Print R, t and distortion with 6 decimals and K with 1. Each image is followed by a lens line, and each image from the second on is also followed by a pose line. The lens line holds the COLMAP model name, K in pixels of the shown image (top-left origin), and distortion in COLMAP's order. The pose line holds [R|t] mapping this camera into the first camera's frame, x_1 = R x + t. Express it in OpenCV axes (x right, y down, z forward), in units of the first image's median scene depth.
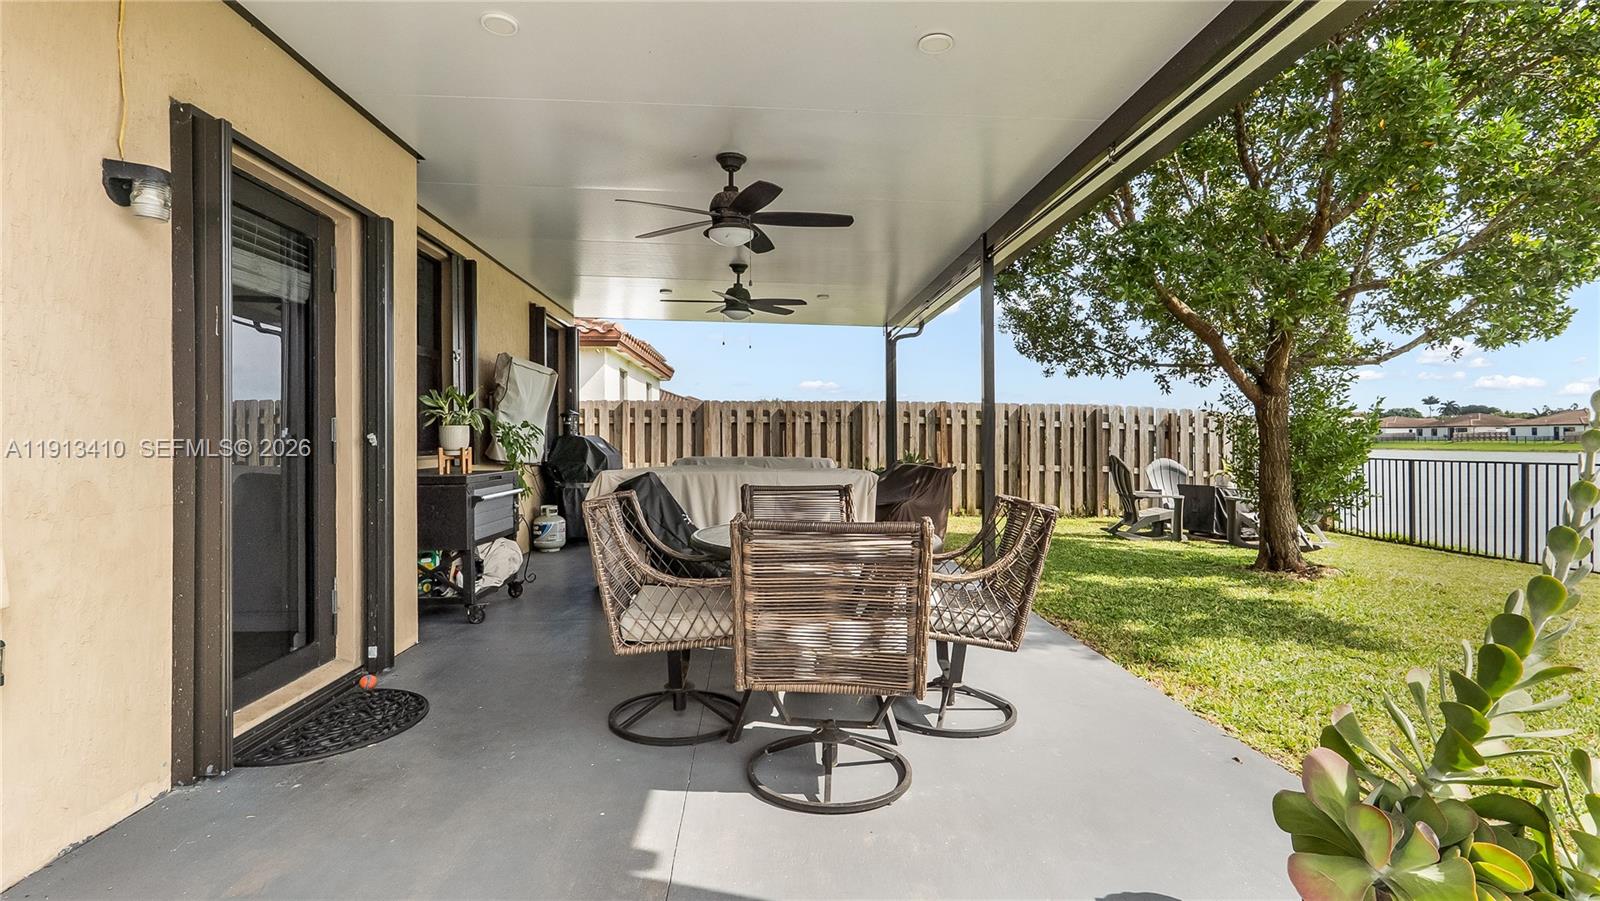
lens RADIAL K [[757.1, 0, 792.6], [0, 757.1, 439.3], [0, 0, 1]] dist [0.008381, 0.000049]
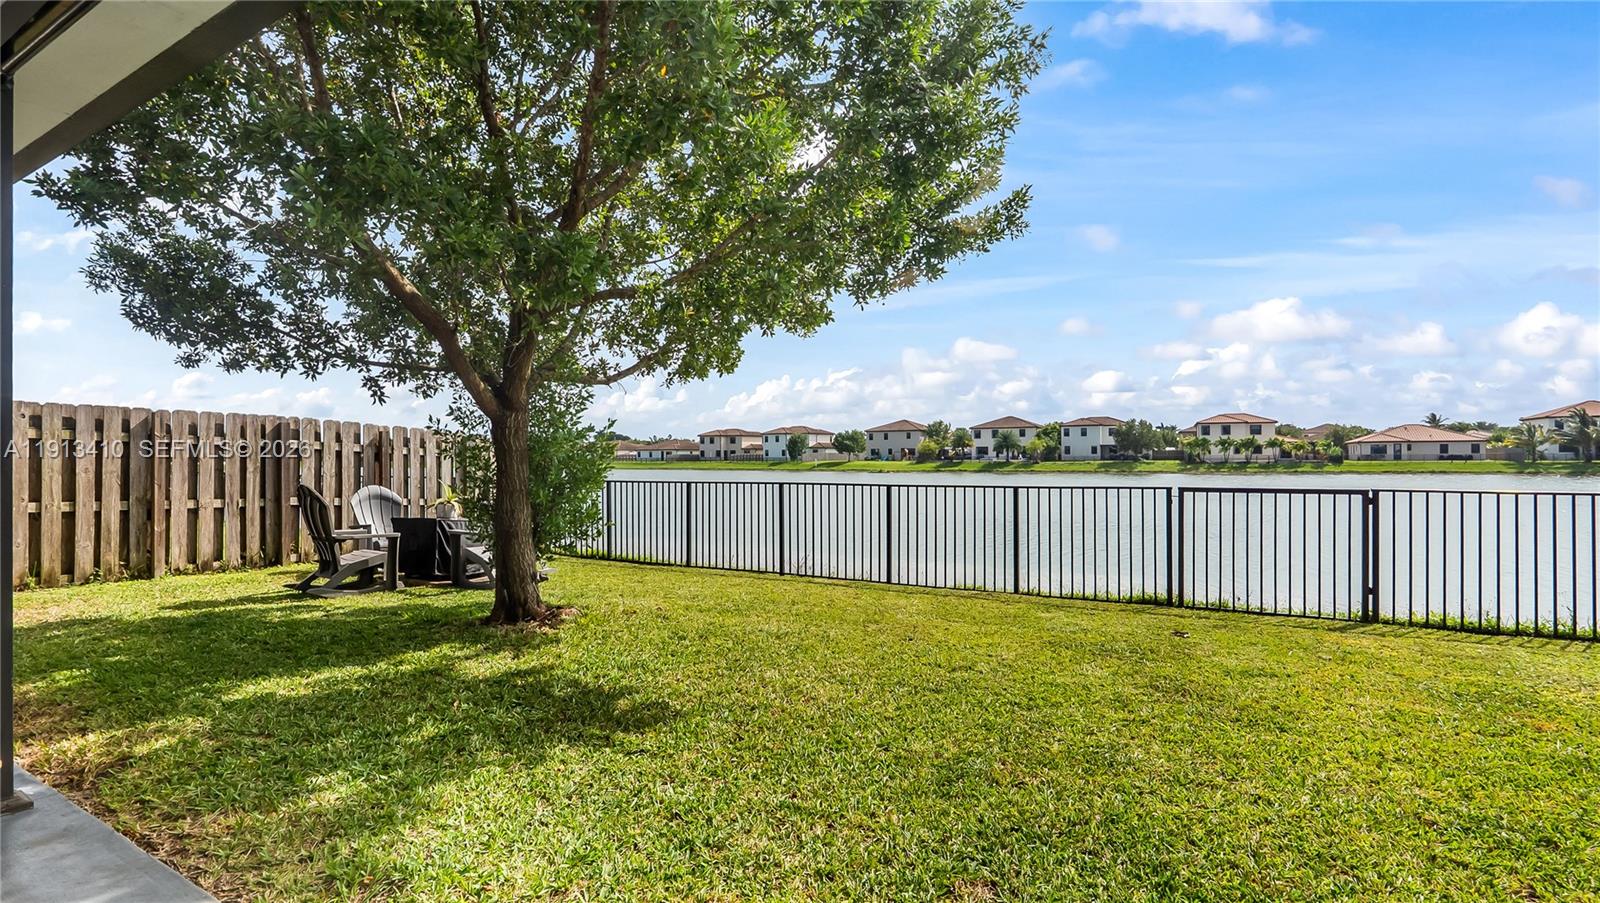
lens RADIAL K [[736.7, 0, 802.2], [0, 736.7, 452.8], [0, 0, 1]] dist [-0.004012, 0.000235]
pose [[0.550828, 0.007358, 0.834587, 0.108579], [0.000342, 0.999959, -0.009041, -0.003900], [-0.834619, 0.005266, 0.550803, 0.234909]]
